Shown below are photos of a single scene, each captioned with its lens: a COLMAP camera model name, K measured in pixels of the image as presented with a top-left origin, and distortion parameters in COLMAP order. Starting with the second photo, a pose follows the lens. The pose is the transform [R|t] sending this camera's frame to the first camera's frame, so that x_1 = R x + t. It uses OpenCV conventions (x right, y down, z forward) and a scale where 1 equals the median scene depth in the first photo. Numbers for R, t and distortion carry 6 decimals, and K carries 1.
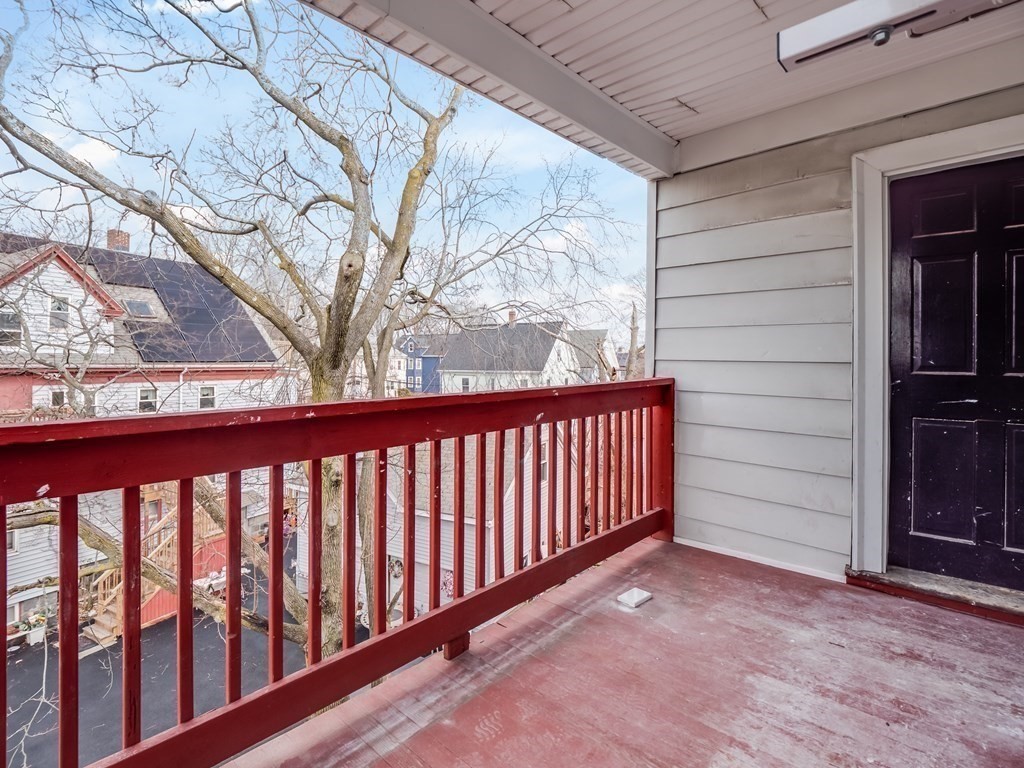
lens RADIAL K [[518.9, 0, 510.0], [0, 518.9, 364.5], [0, 0, 1]] dist [-0.001134, 0.000296]
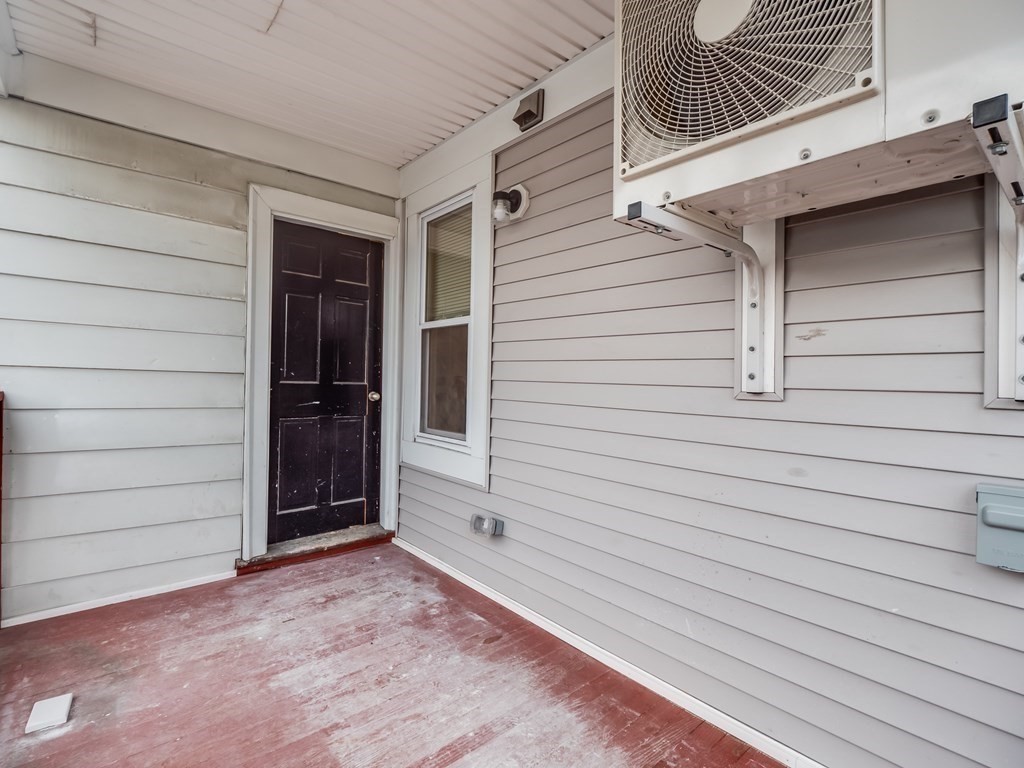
lens RADIAL K [[505.6, 0, 512.0], [0, 505.6, 384.0], [0, 0, 1]] dist [-0.000617, 0.000471]
pose [[0.116929, -0.010865, 0.993081, -0.344267], [-0.014318, 0.999818, 0.012625, -0.002399], [-0.993037, -0.015695, 0.116752, 0.320971]]
